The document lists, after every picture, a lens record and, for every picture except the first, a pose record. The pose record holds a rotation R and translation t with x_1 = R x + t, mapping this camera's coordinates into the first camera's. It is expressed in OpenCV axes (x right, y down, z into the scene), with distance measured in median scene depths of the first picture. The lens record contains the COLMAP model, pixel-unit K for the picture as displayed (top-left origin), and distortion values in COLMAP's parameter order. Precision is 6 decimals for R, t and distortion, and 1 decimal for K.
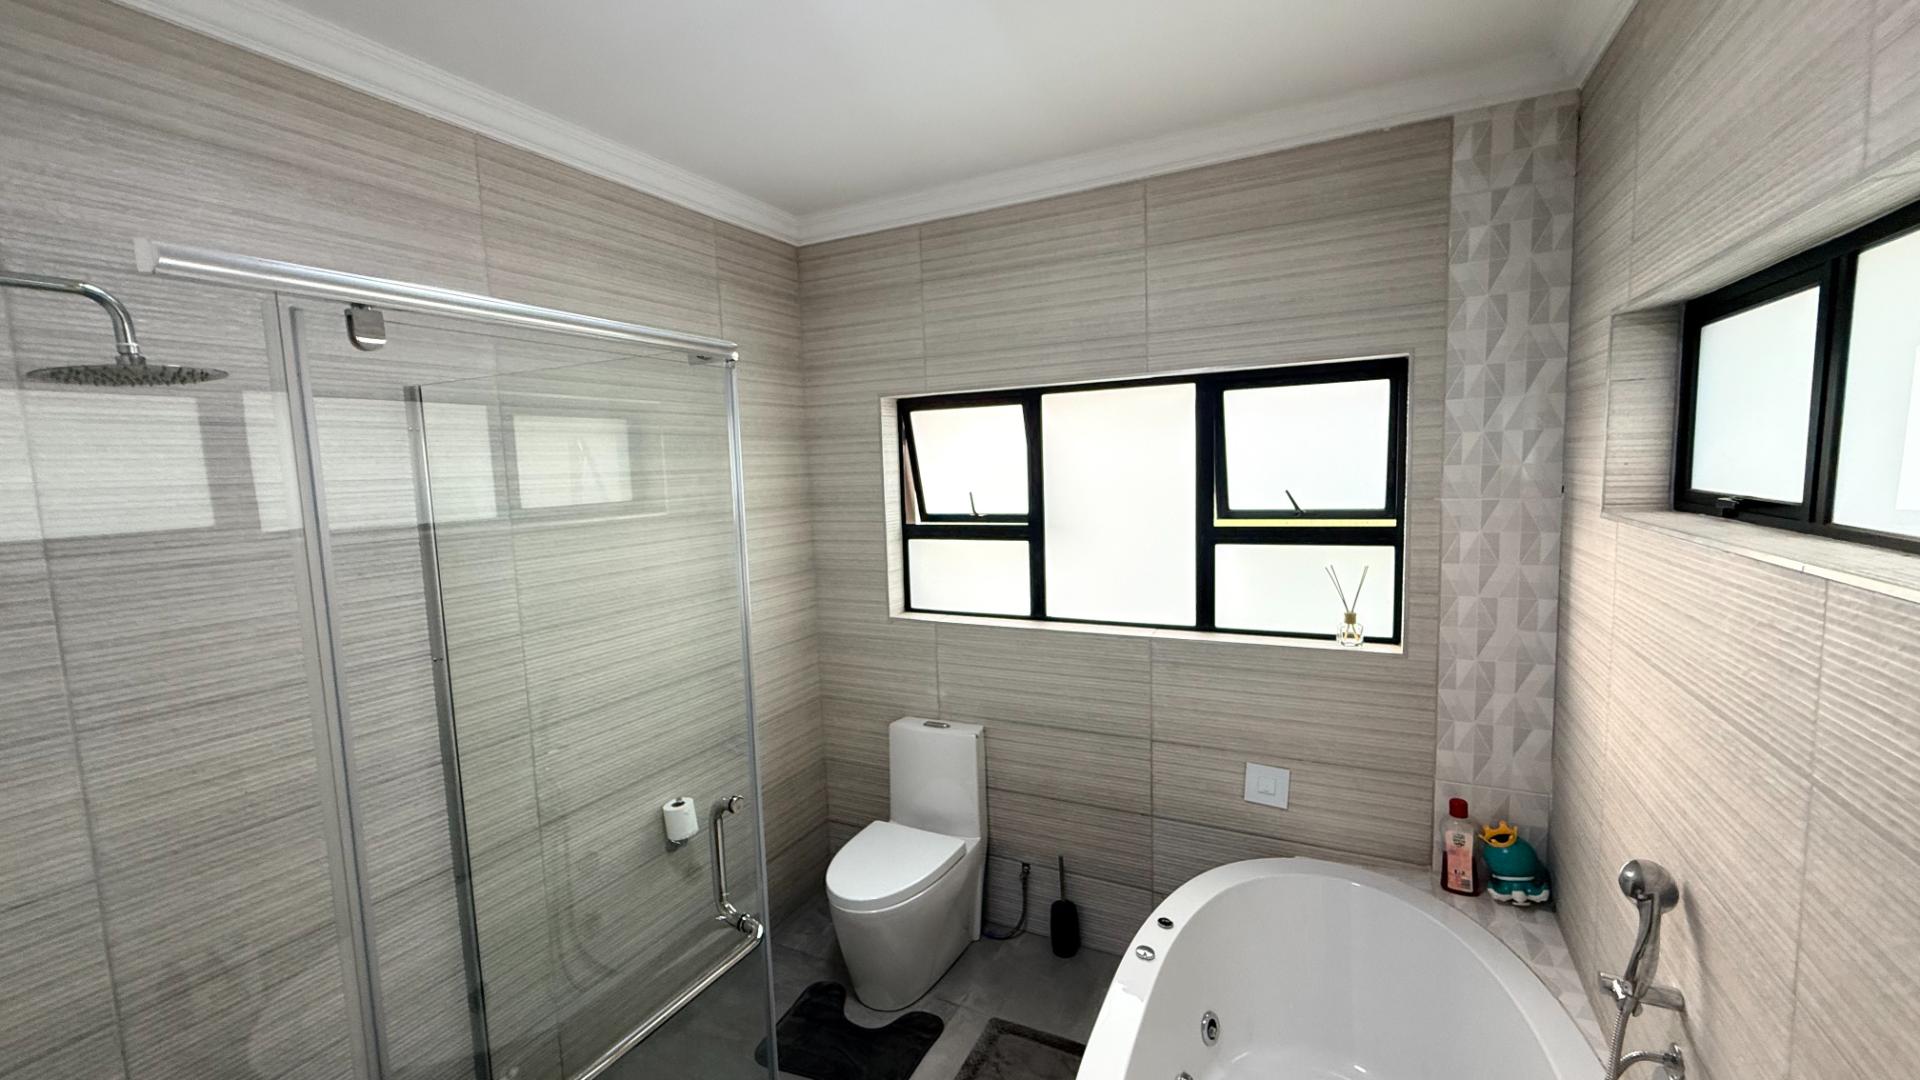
lens RADIAL K [[766.0, 0, 952.2], [0, 766.0, 544.2], [0, 0, 1]] dist [-0.001147, -0.000284]
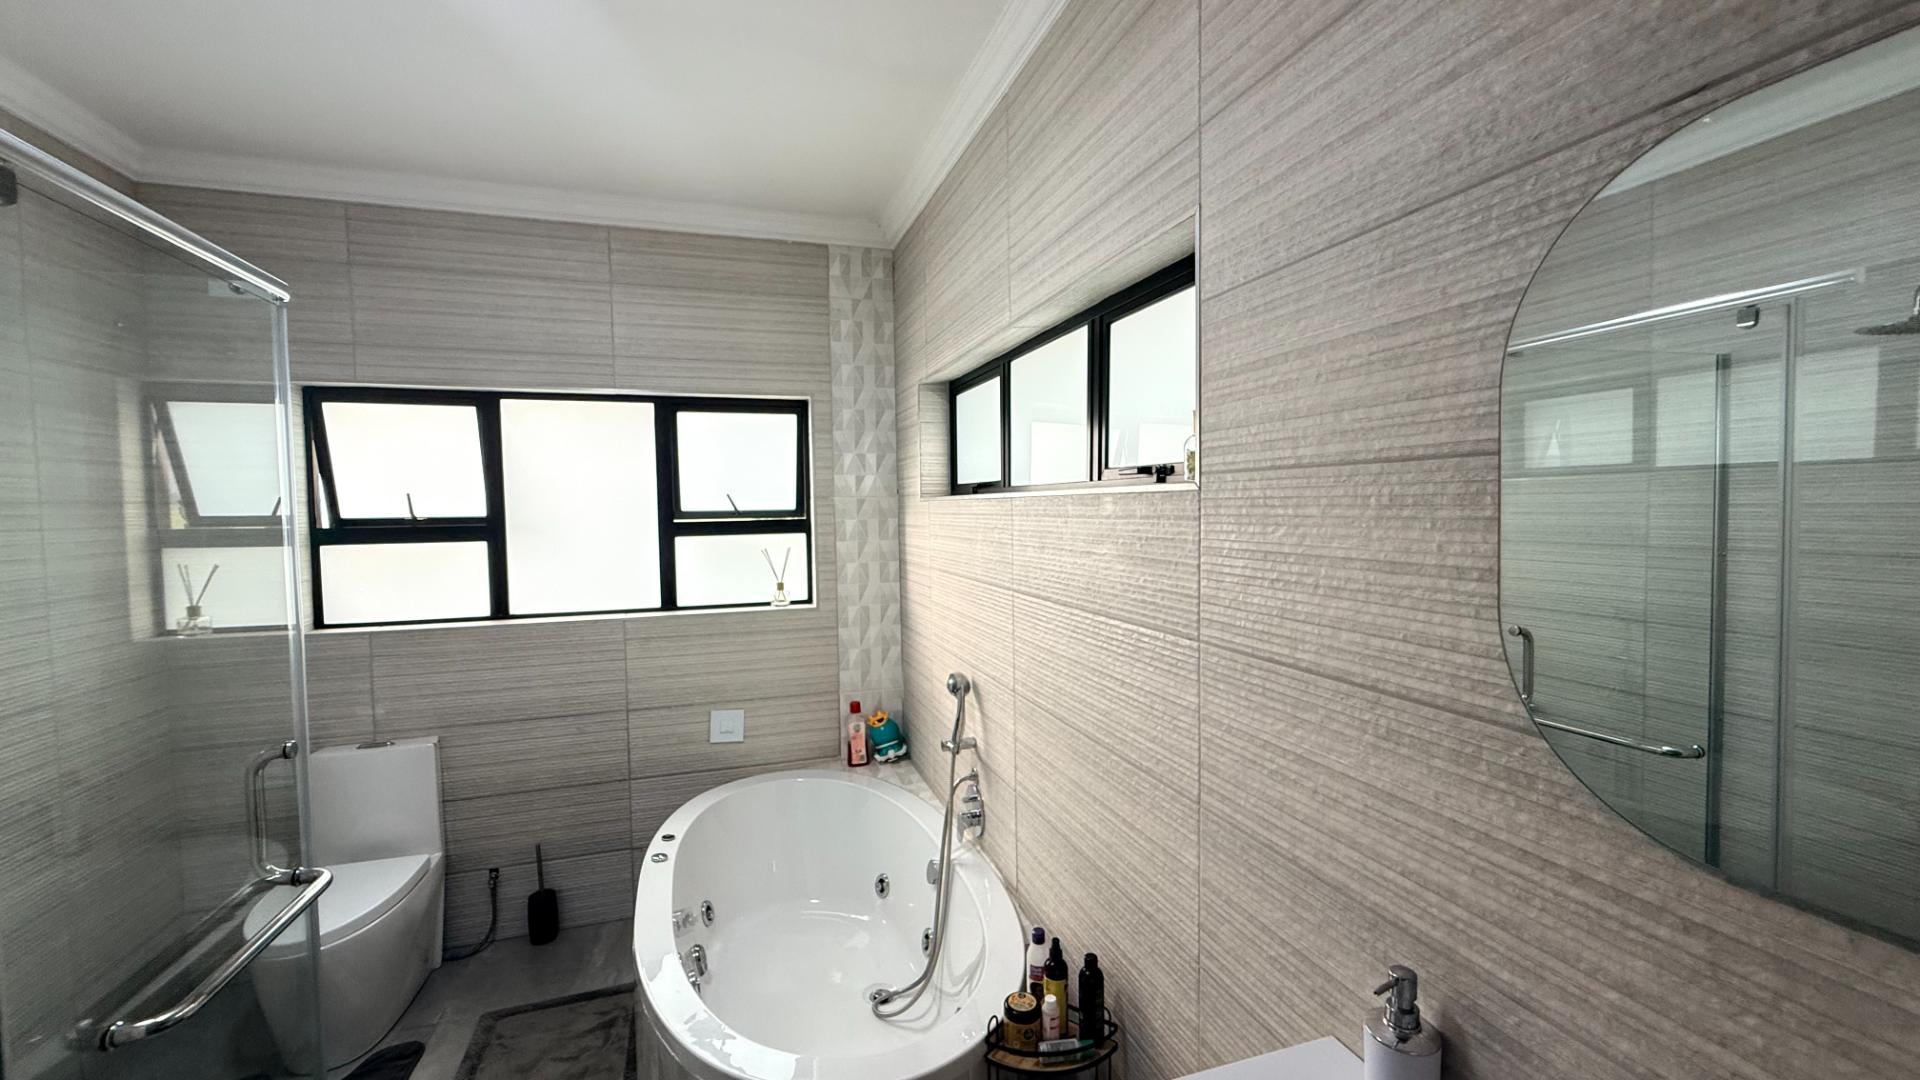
lens RADIAL K [[766.0, 0, 955.6], [0, 766.0, 544.2], [0, 0, 1]] dist [-0.001147, -0.000284]
pose [[0.705491, -0.010940, 0.708634, -0.238609], [0.063119, 0.996877, -0.047449, 0.114786], [-0.705902, 0.078203, 0.703979, -0.192889]]
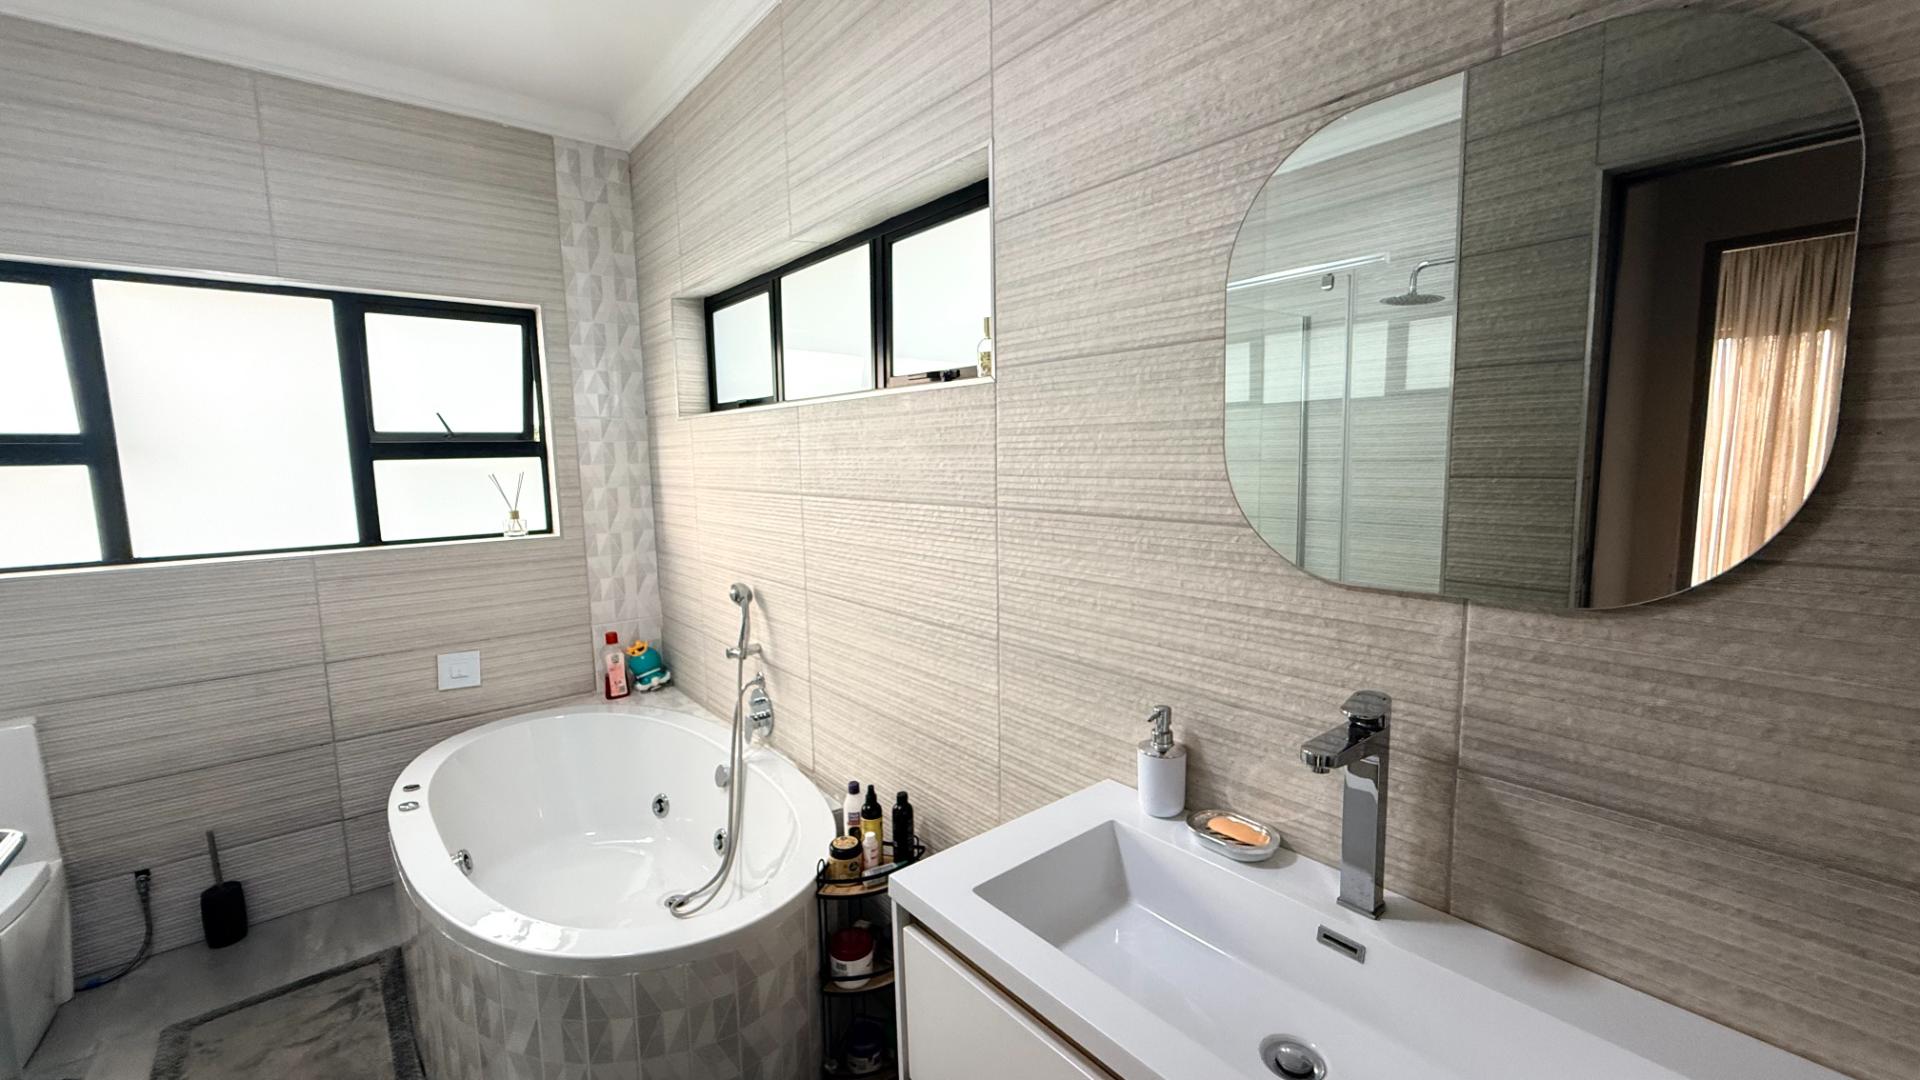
lens RADIAL K [[766.0, 0, 958.5], [0, 766.0, 544.9], [0, 0, 1]] dist [-0.001147, -0.000284]
pose [[0.392614, -0.083372, 0.915916, -0.363265], [0.097879, 0.994015, 0.048525, 0.167700], [-0.914480, 0.070597, 0.398425, -0.157357]]
